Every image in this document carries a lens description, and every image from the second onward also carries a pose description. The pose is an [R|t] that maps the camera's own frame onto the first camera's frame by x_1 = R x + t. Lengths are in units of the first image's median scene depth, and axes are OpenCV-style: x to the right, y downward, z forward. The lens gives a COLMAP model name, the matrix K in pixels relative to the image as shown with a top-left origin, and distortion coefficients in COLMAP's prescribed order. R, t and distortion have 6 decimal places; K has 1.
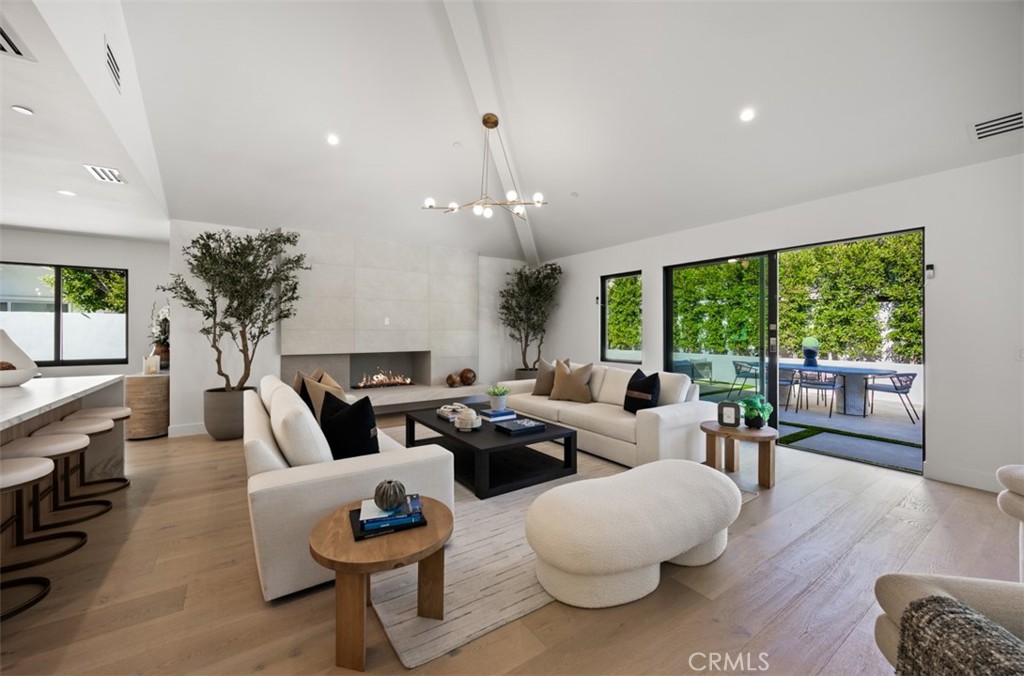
lens RADIAL K [[401.7, 0, 523.7], [0, 401.7, 332.1], [0, 0, 1]] dist [-0.009211, -0.000151]
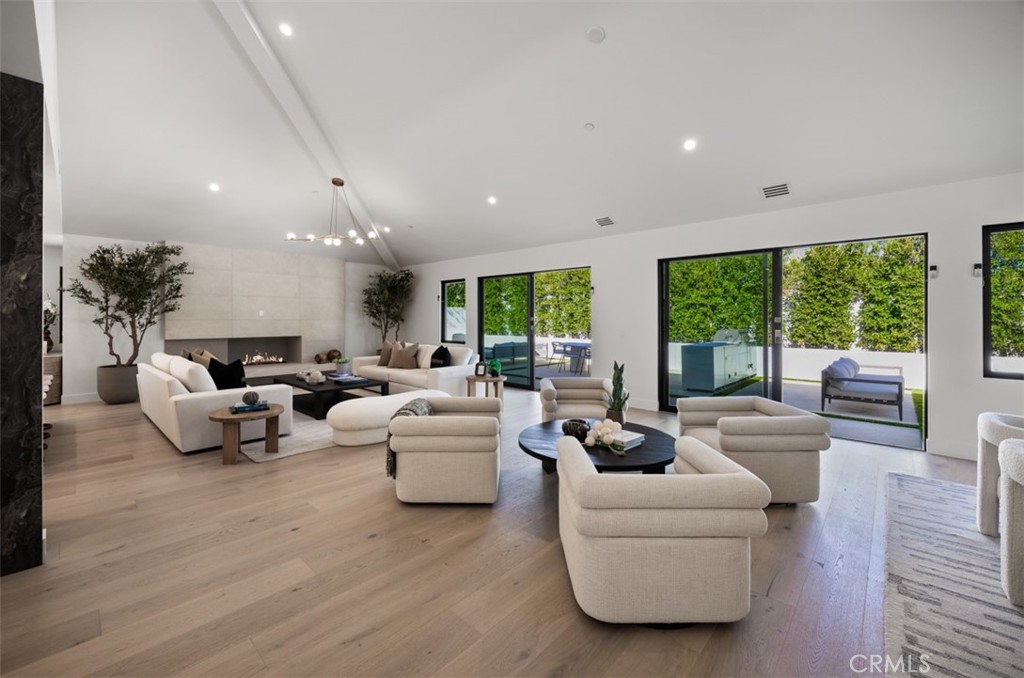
lens RADIAL K [[407.8, 0, 550.3], [0, 407.8, 320.4], [0, 0, 1]] dist [0.000485, -0.000134]
pose [[0.965478, 0.001823, 0.260479, 0.258414], [-0.003060, 0.999986, 0.004345, -0.014910], [-0.260468, -0.004992, 0.965470, -0.614757]]
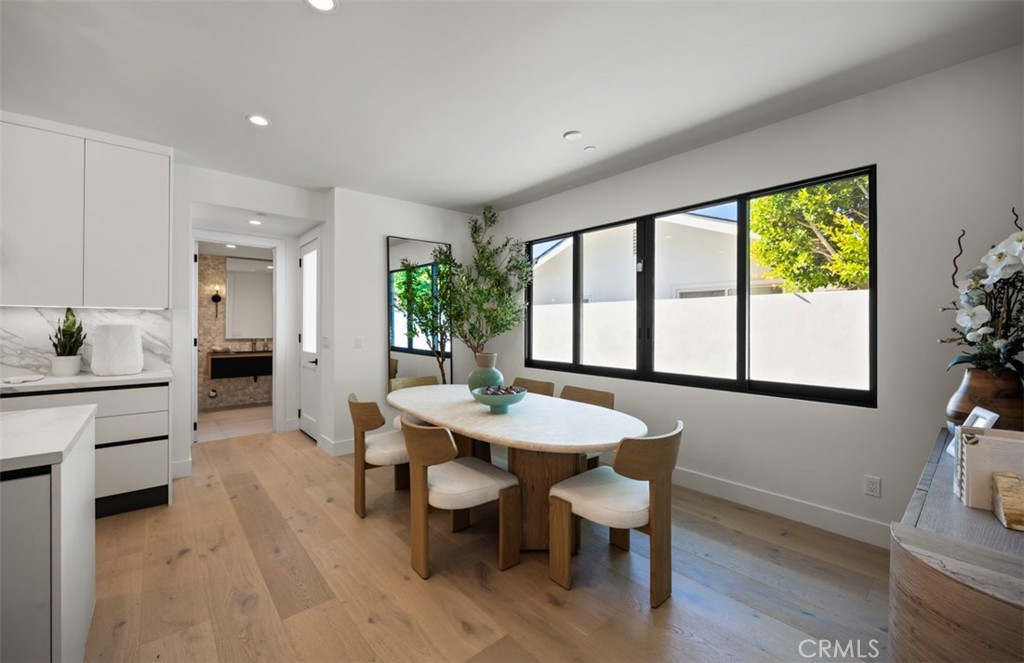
lens RADIAL K [[407.5, 0, 508.6], [0, 407.5, 324.0], [0, 0, 1]] dist [0.000982, 0.000123]
pose [[0.090840, 0.001093, -0.995865, -0.732978], [-0.001759, 0.999998, 0.000937, -0.001236], [0.995864, 0.001666, 0.090841, 0.705402]]
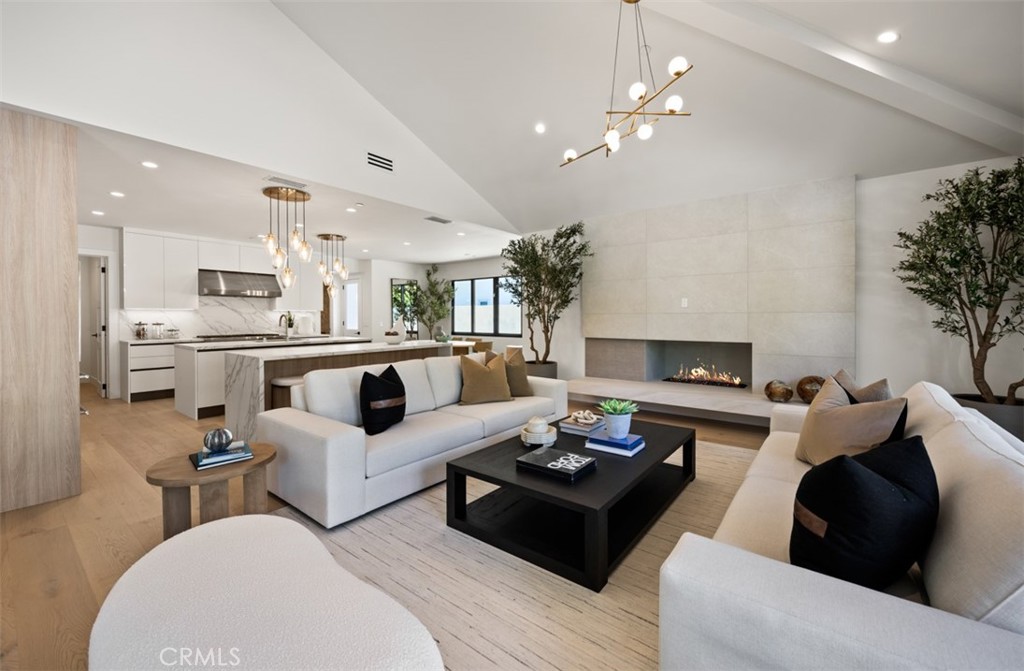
lens RADIAL K [[403.0, 0, 512.3], [0, 403.0, 320.1], [0, 0, 1]] dist [-0.000392, -0.000187]
pose [[0.291519, 0.008346, -0.956529, 0.411944], [0.001492, 0.999957, 0.009180, 0.000535], [0.956564, -0.004103, 0.291494, 0.525060]]
